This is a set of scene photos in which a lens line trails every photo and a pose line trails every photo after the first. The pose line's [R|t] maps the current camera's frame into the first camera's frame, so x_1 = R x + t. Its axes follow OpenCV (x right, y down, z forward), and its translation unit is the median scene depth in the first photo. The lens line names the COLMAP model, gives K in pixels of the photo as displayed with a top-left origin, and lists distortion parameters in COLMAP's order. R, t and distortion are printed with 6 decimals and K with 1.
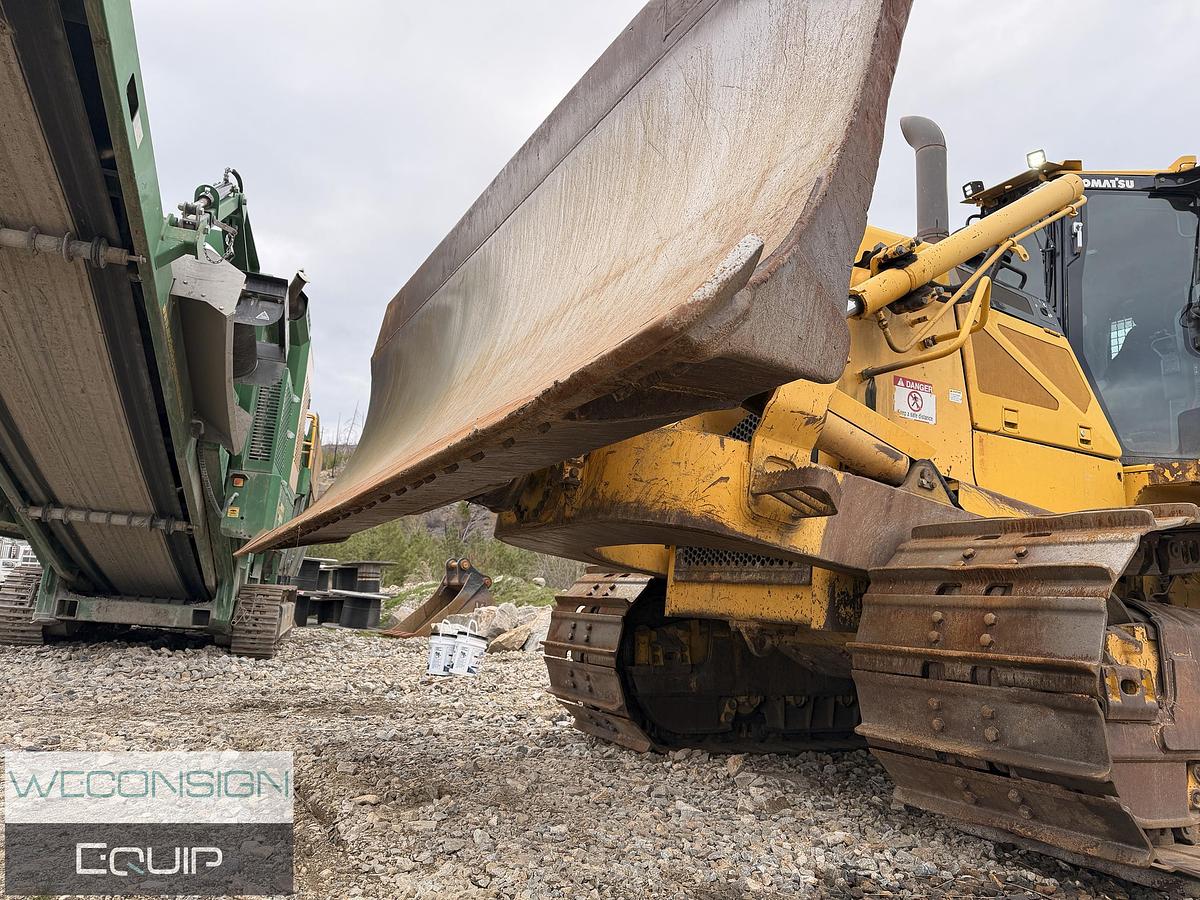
lens RADIAL K [[841.6, 0, 605.8], [0, 841.6, 443.1], [0, 0, 1]] dist [0.070652, -0.085572]
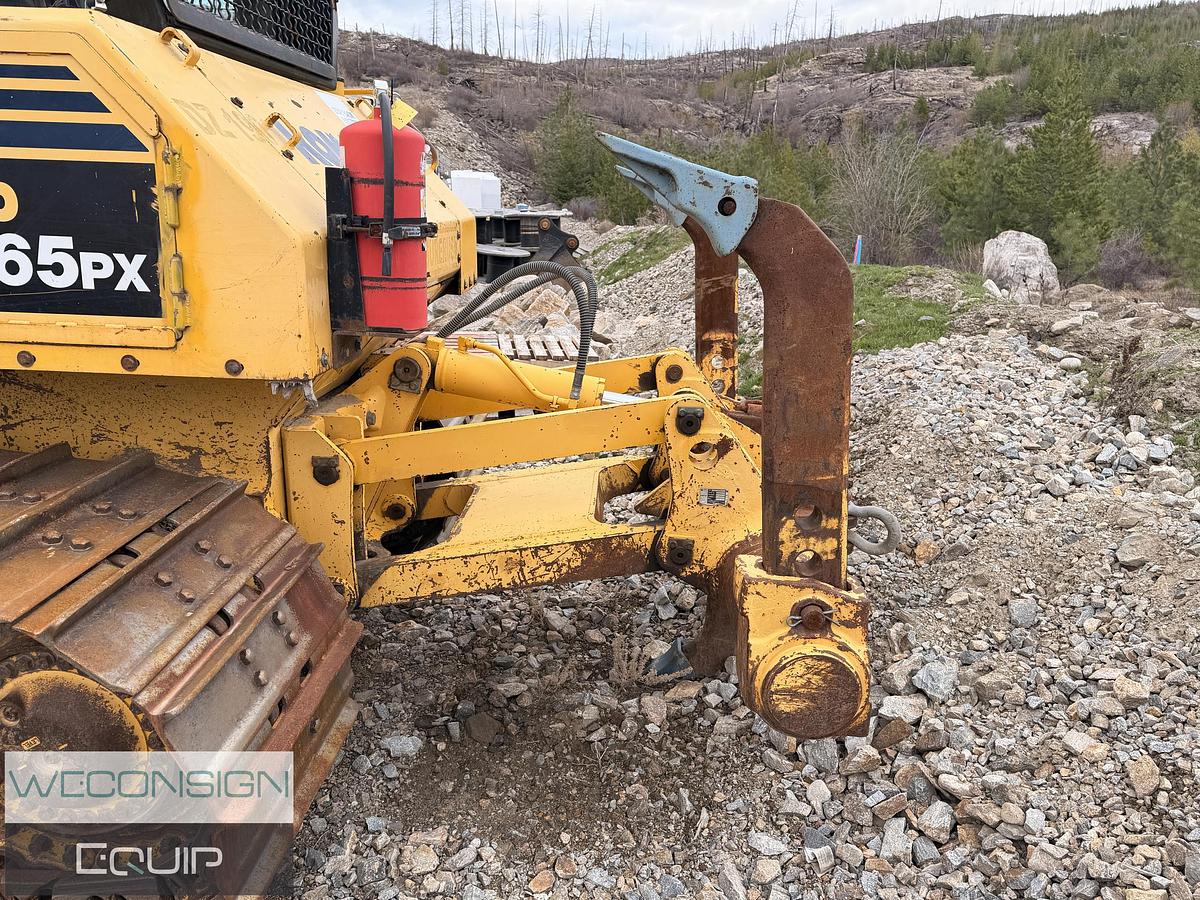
lens RADIAL K [[841.6, 0, 594.9], [0, 841.6, 447.4], [0, 0, 1]] dist [0.070652, -0.085572]
pose [[0.853234, 0.115297, -0.508624, 1.624524], [0.118646, 0.906772, 0.404584, -0.014165], [0.507853, -0.405551, 0.760009, 0.903532]]
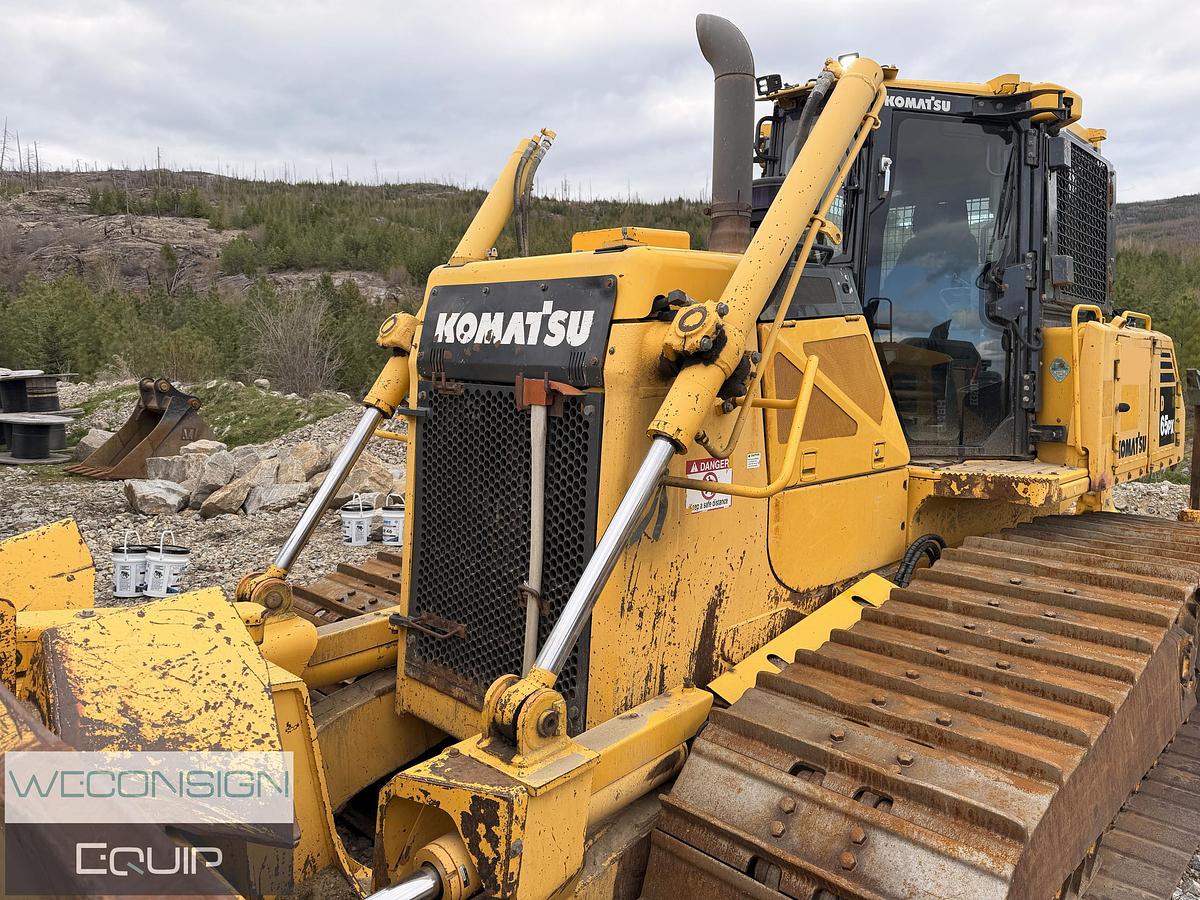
lens RADIAL K [[841.6, 0, 598.1], [0, 841.6, 438.1], [0, 0, 1]] dist [0.070652, -0.085572]
pose [[0.958318, -0.073727, 0.276028, 0.052438], [-0.011270, 0.955623, 0.294376, -0.270680], [-0.285483, -0.285216, 0.914960, 0.296528]]
